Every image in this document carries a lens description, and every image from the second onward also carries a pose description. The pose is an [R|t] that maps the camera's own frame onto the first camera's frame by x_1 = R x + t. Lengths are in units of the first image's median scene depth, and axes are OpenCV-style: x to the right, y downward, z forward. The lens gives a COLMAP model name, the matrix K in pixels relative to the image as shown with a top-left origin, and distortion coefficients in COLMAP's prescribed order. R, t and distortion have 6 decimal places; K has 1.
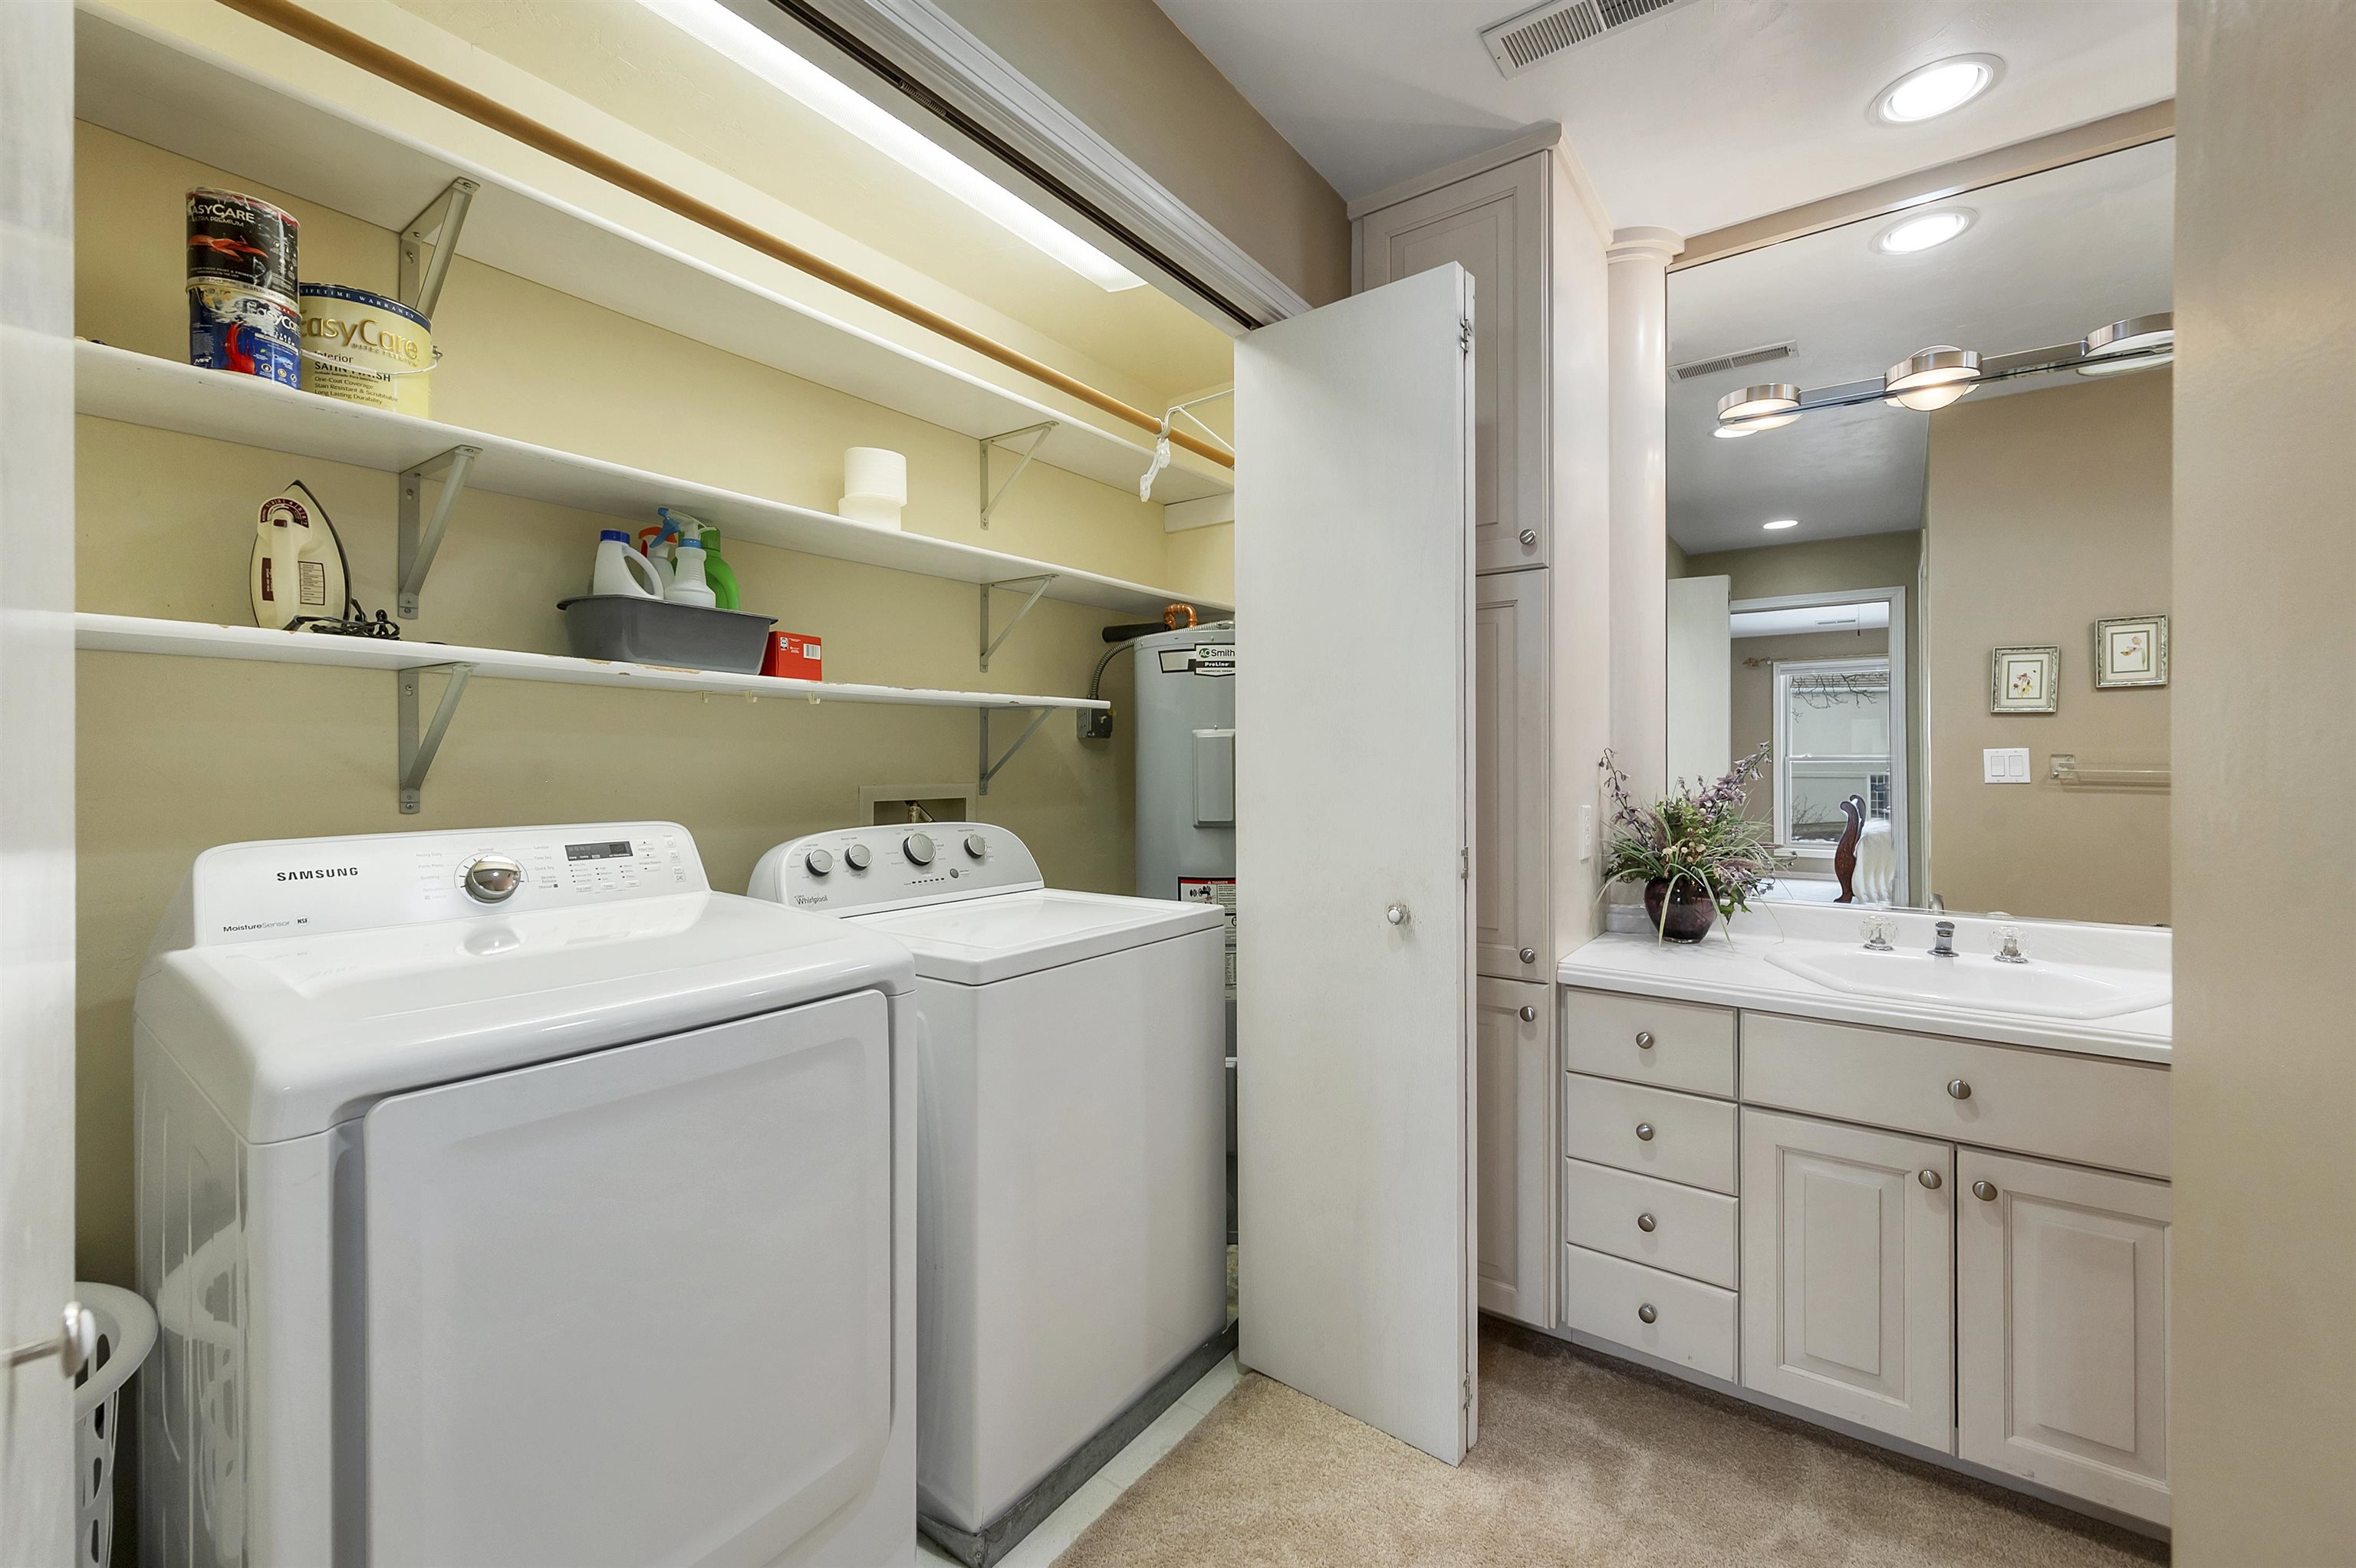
lens RADIAL K [[943.4, 0, 1195.1], [0, 943.4, 764.3], [0, 0, 1]] dist [0.002395, -0.000482]
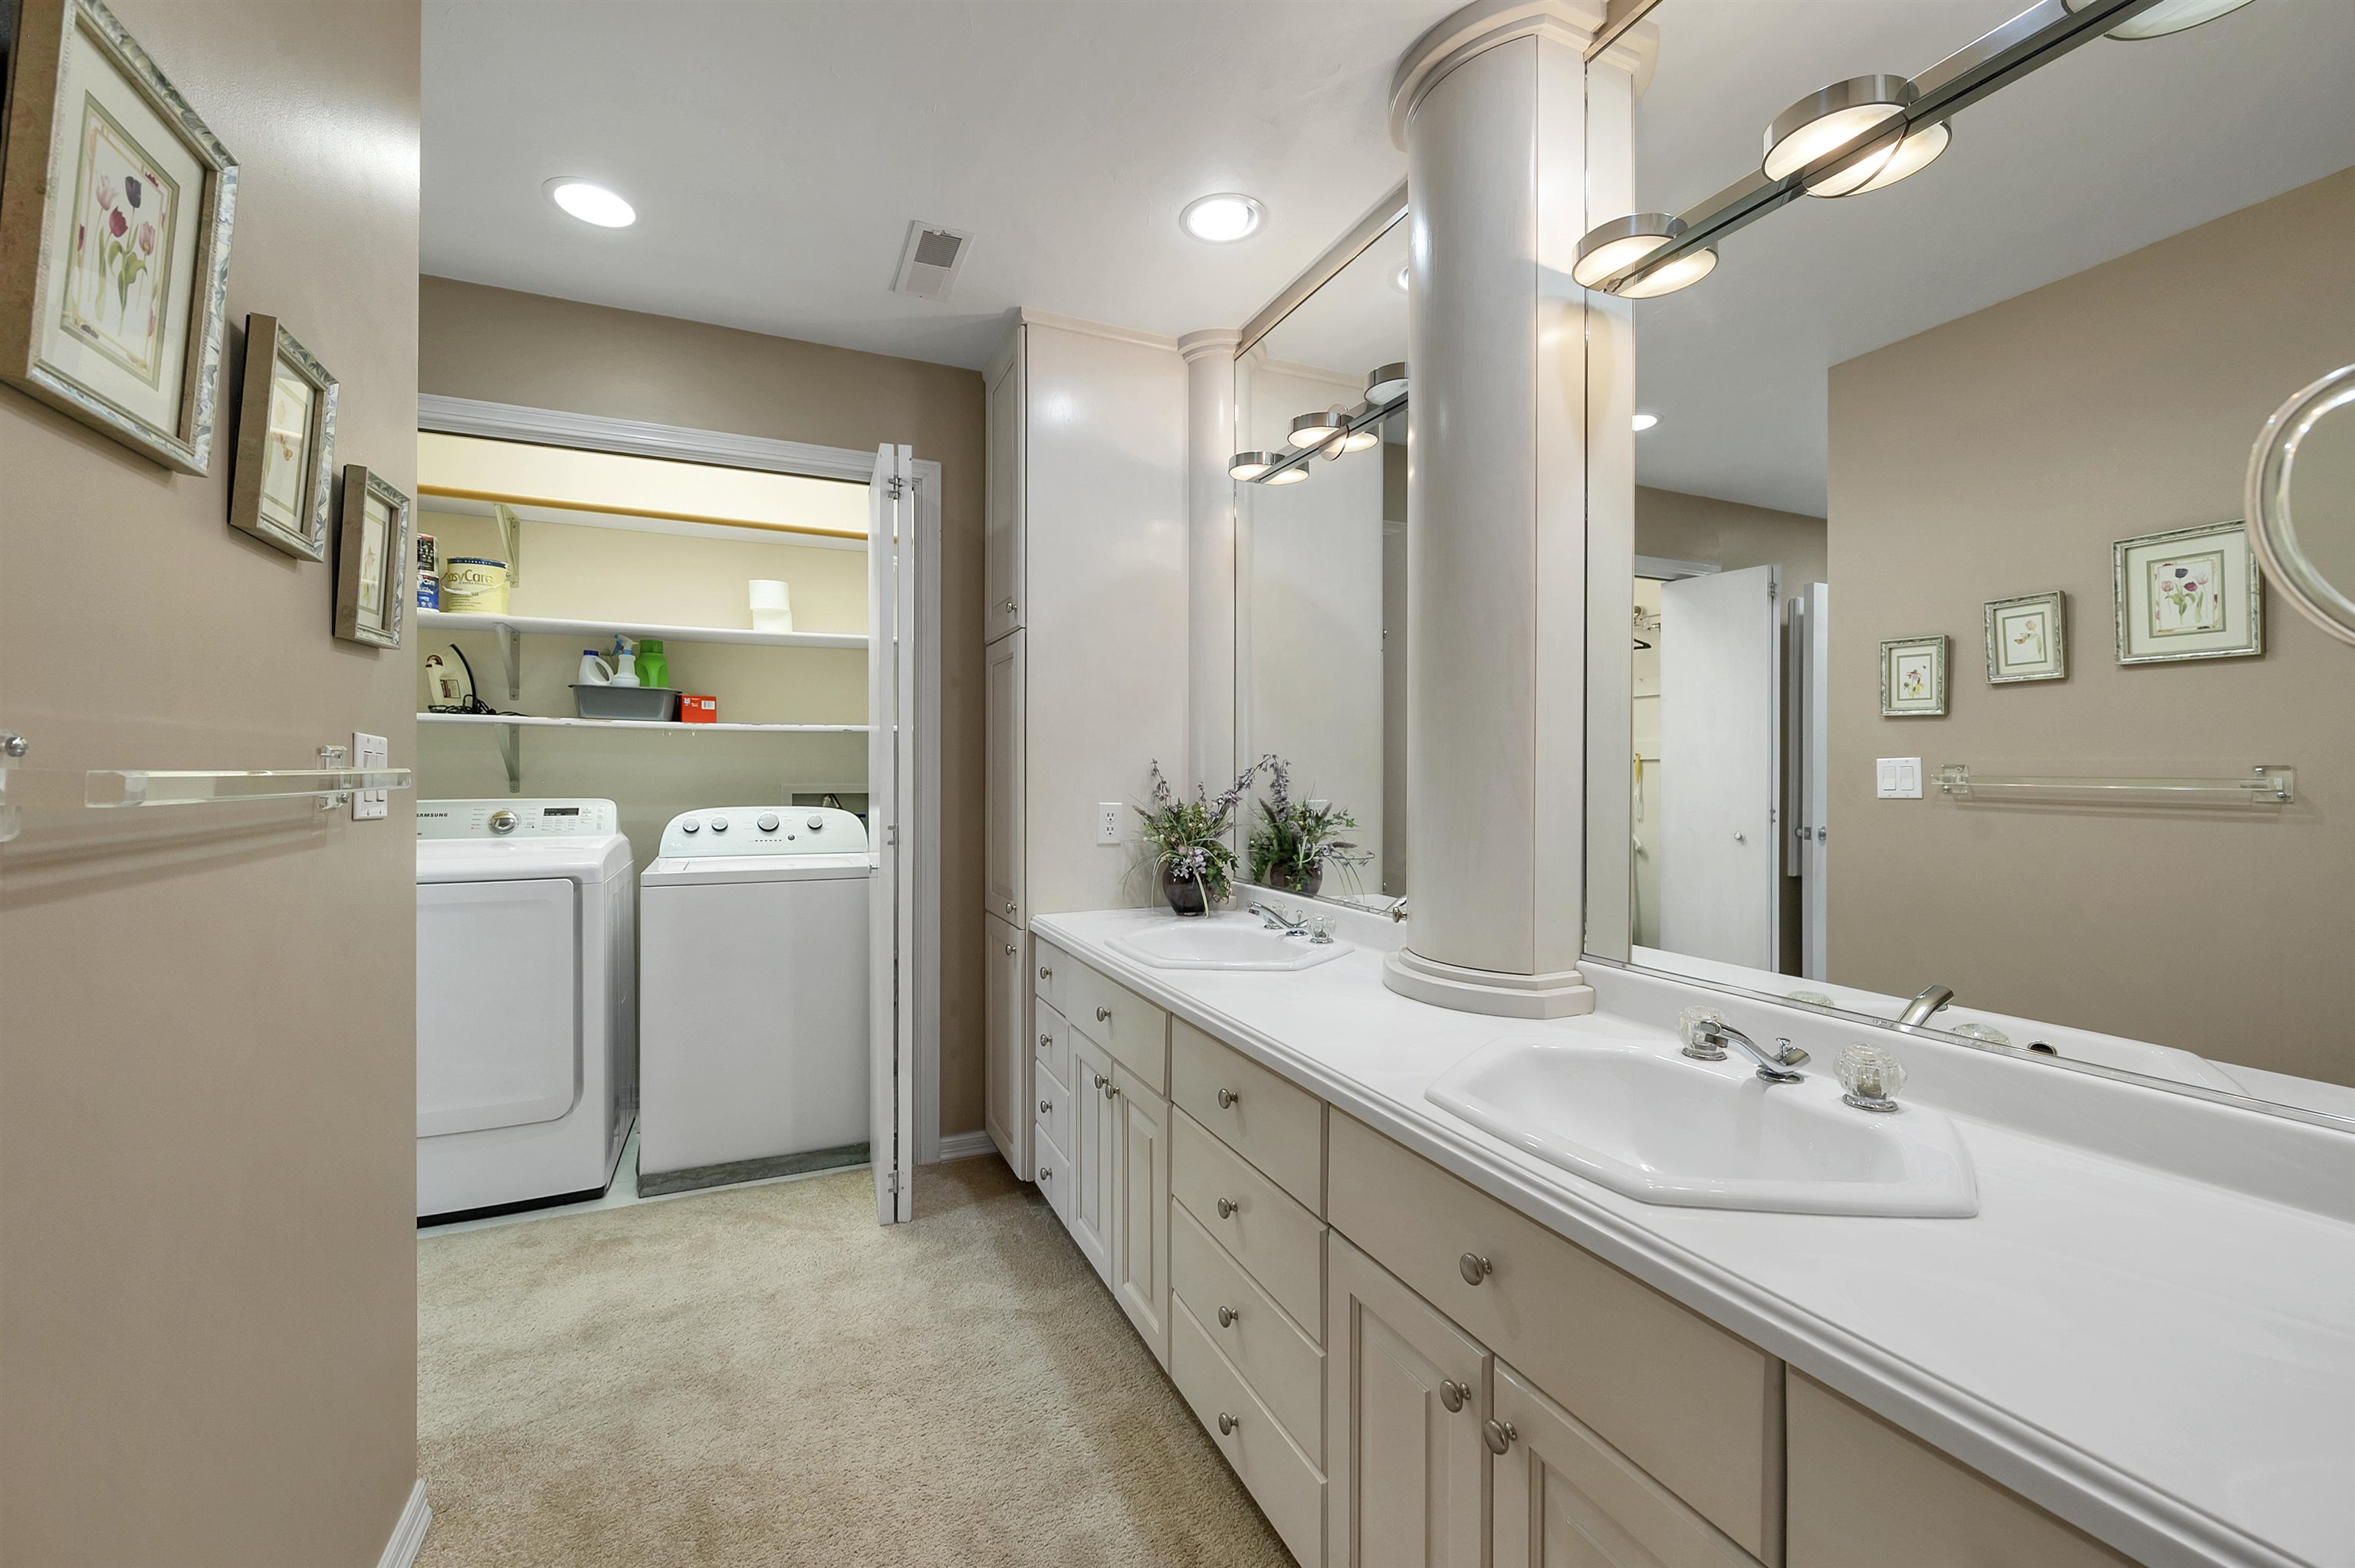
lens RADIAL K [[943.0, 0, 1189.4], [0, 943.0, 762.2], [0, 0, 1]] dist [0.002395, -0.000482]
pose [[0.875902, -0.001127, -0.482488, 1.185739], [-0.005627, 0.999905, -0.012550, 0.002245], [0.482457, 0.013707, 0.875813, -0.094600]]
